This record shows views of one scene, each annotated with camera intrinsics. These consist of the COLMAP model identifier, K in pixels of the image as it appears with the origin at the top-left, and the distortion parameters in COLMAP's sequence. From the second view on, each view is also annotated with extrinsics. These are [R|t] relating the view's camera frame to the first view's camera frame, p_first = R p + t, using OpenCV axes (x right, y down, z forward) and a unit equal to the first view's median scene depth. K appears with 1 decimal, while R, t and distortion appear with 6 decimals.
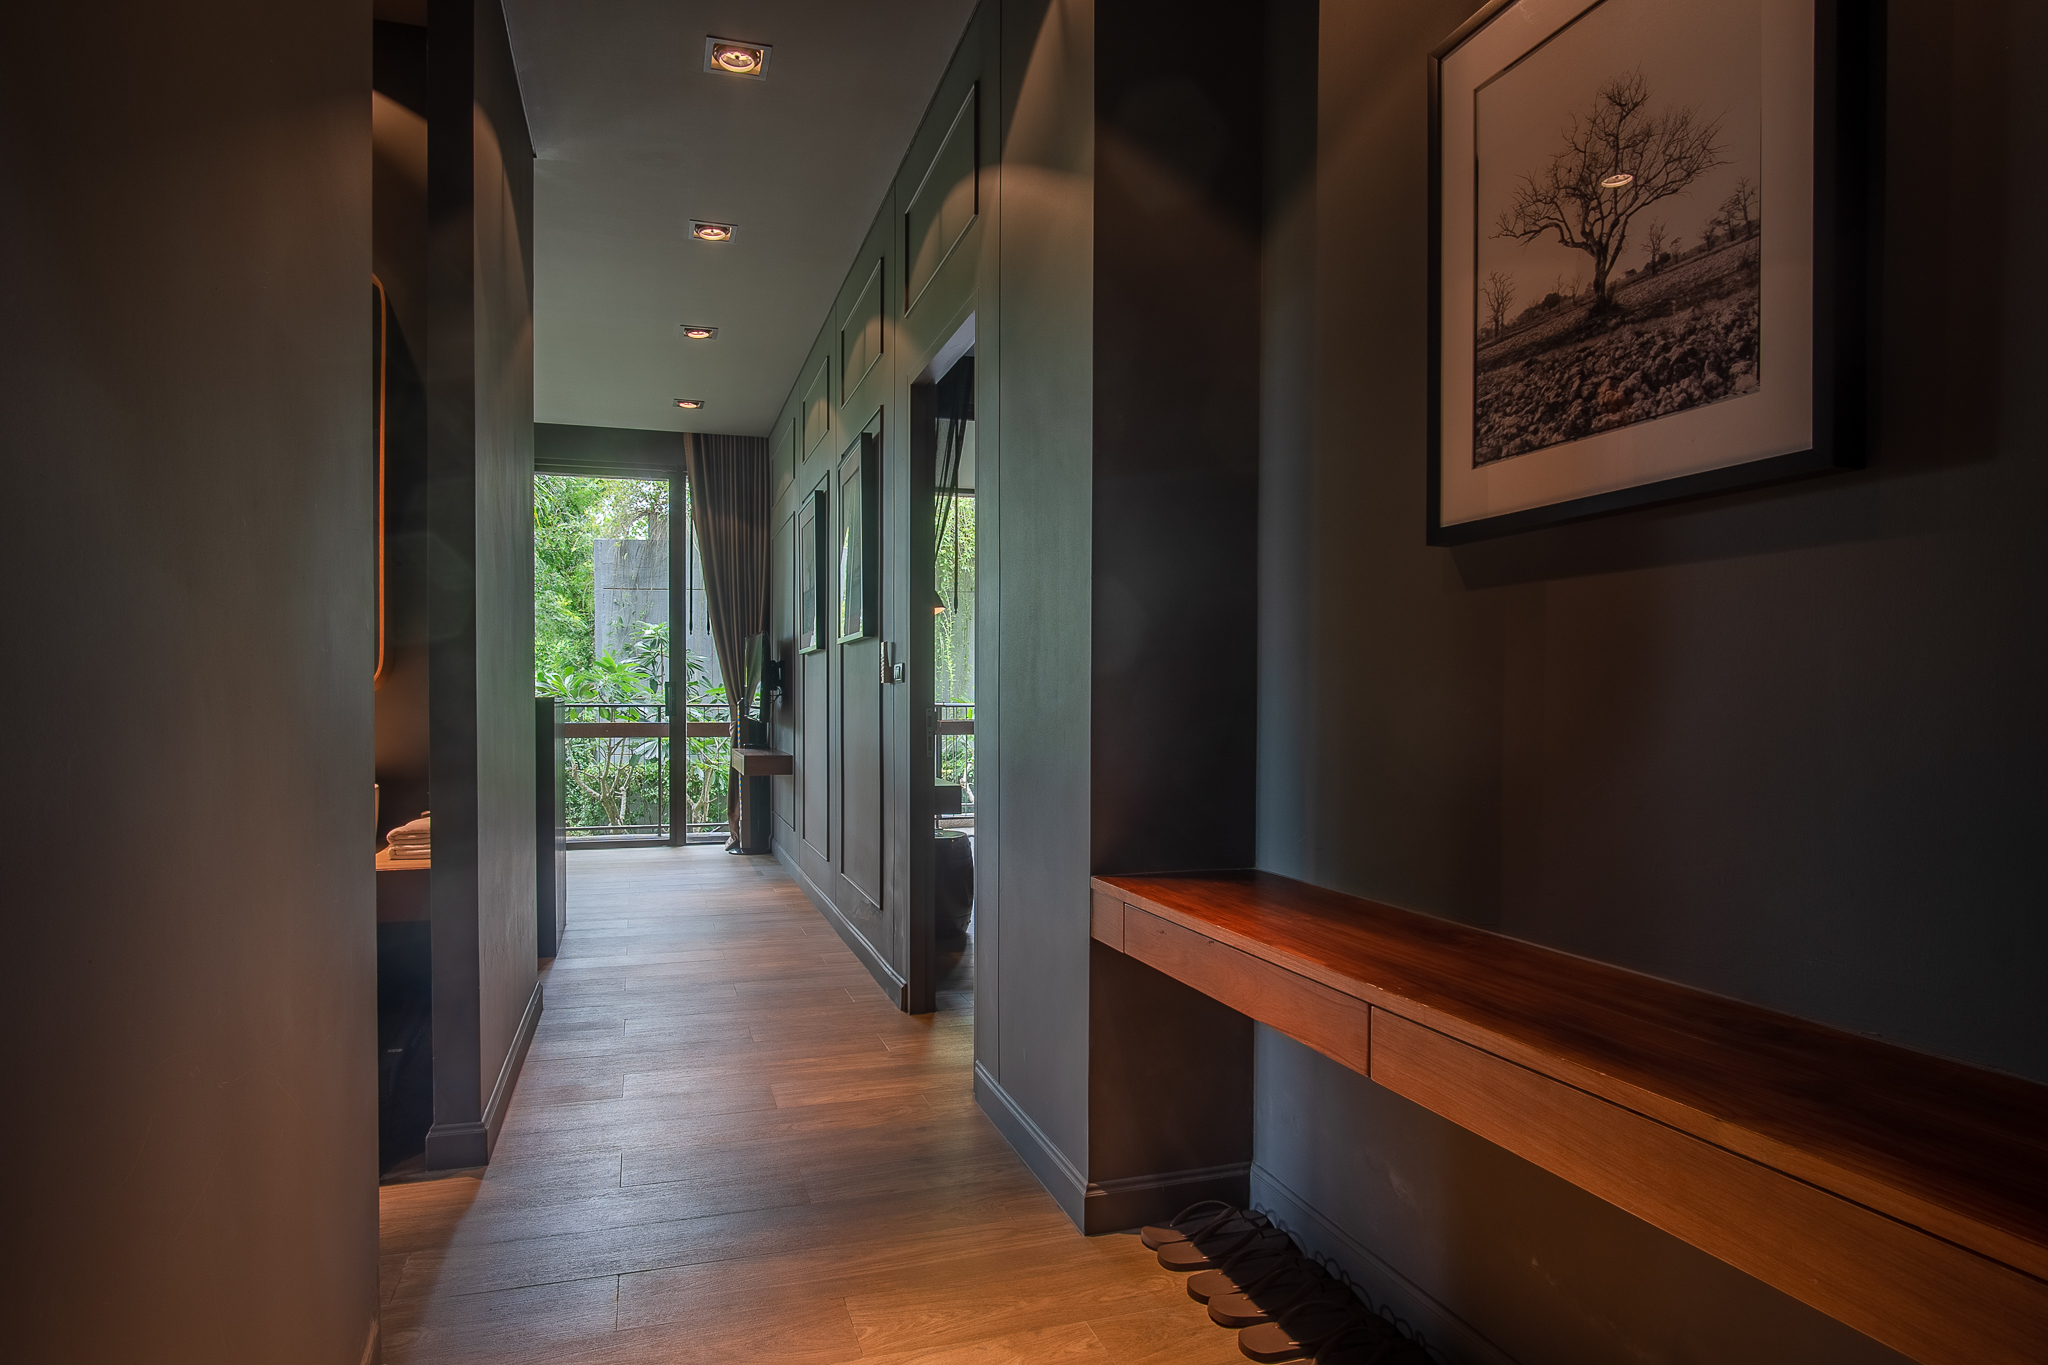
lens RADIAL K [[1126.7, 0, 1020.9], [0, 1126.7, 721.8], [0, 0, 1]] dist [-0.041855, -0.000243]
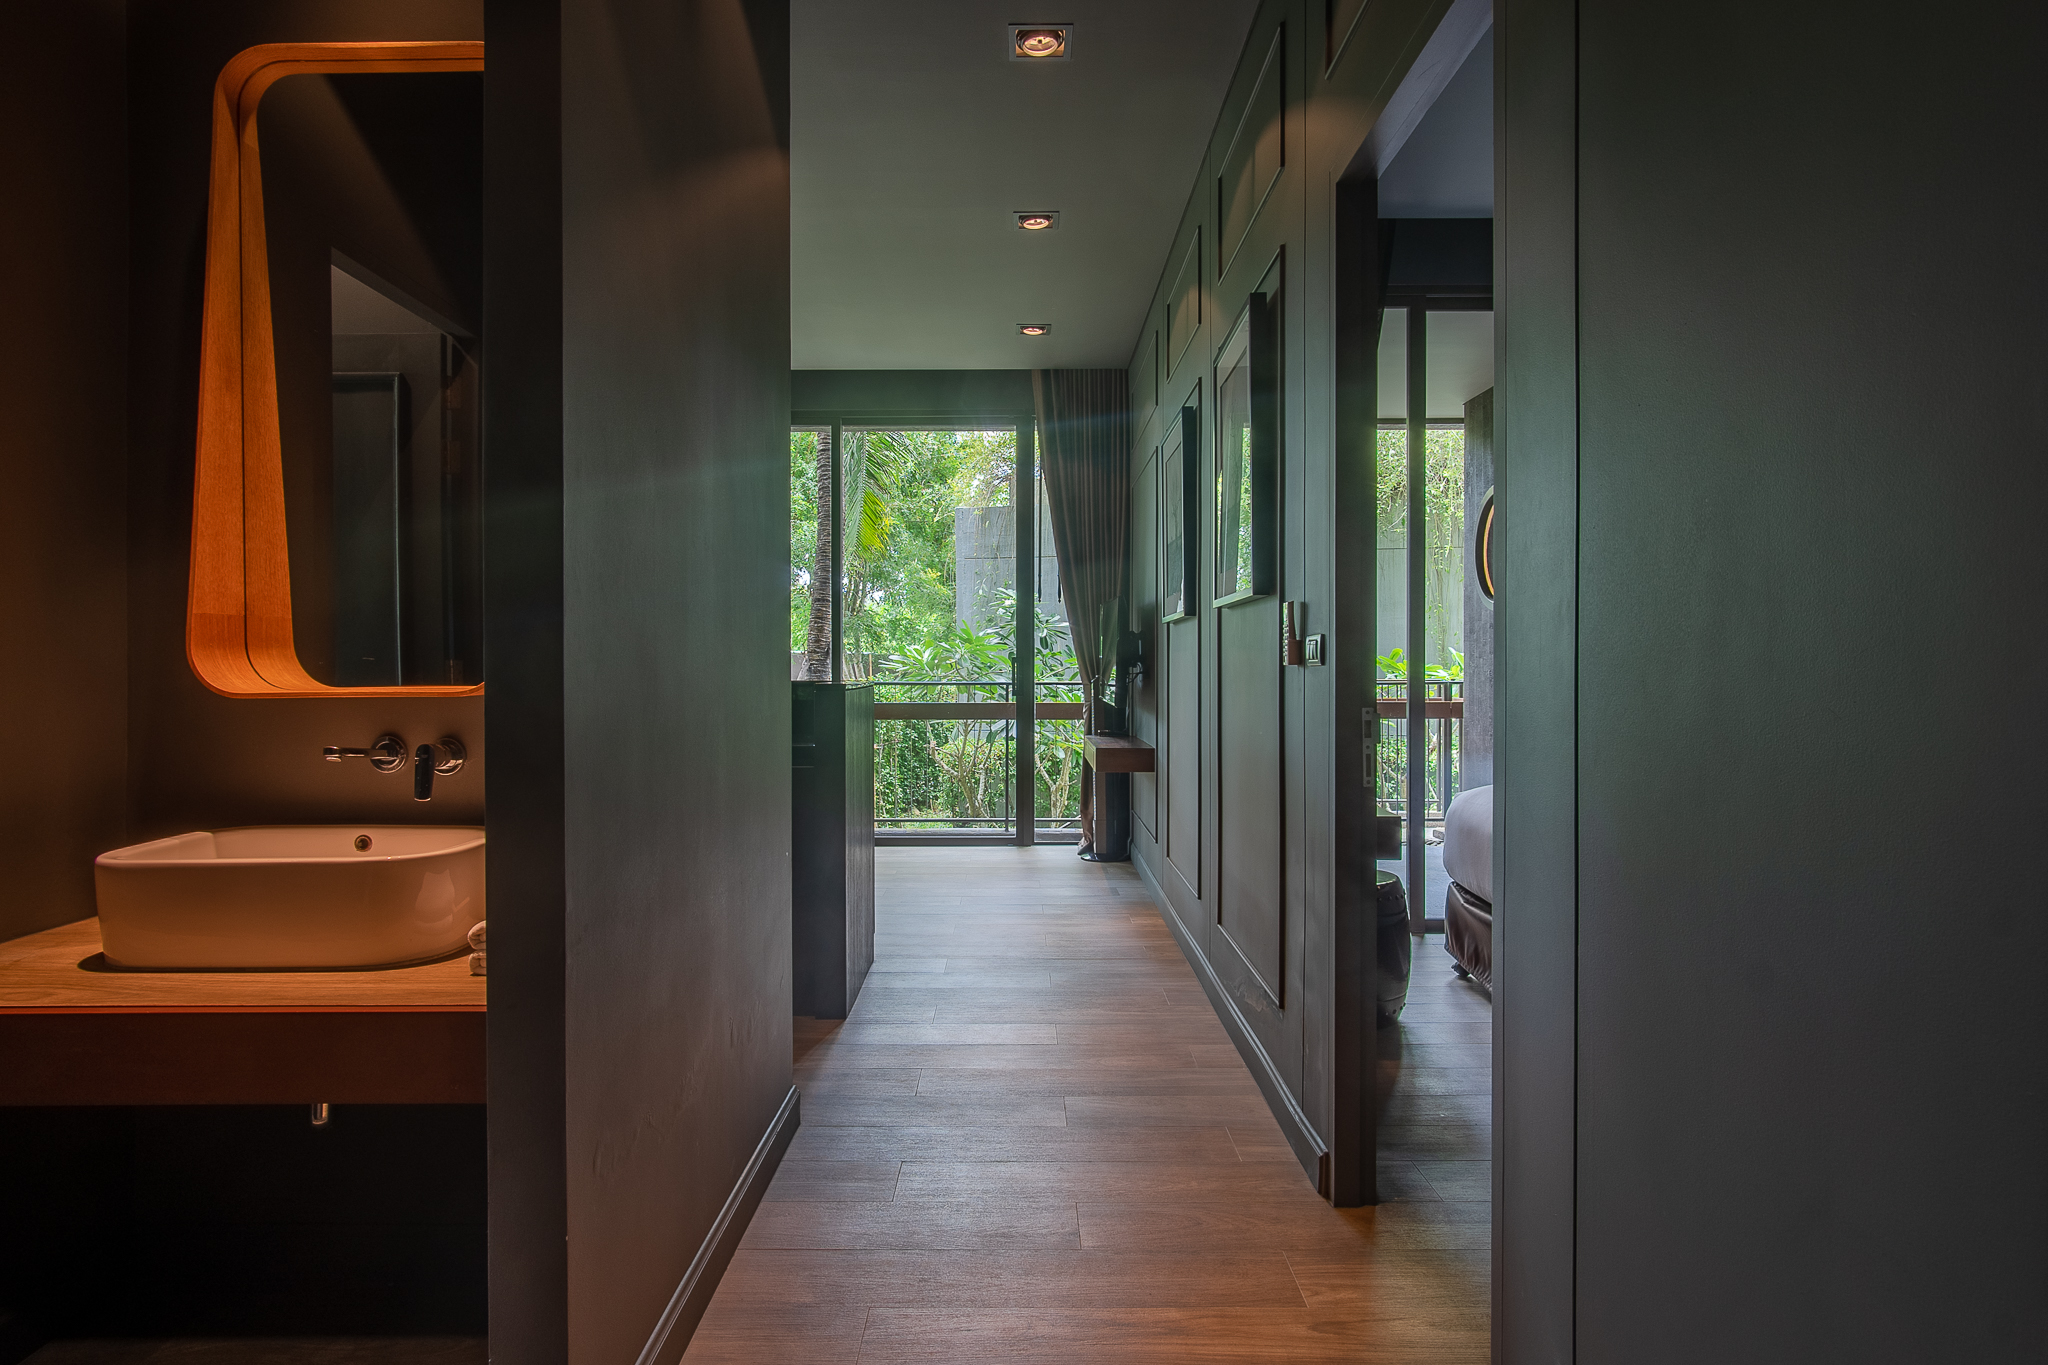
lens RADIAL K [[1109.2, 0, 1027.8], [0, 1109.2, 669.2], [0, 0, 1]] dist [-0.004718, 0.001777]
pose [[0.949354, -0.001319, -0.314206, -0.042173], [-0.004562, 0.999828, -0.017983, -0.013193], [0.314176, 0.018505, 0.949184, 0.230249]]
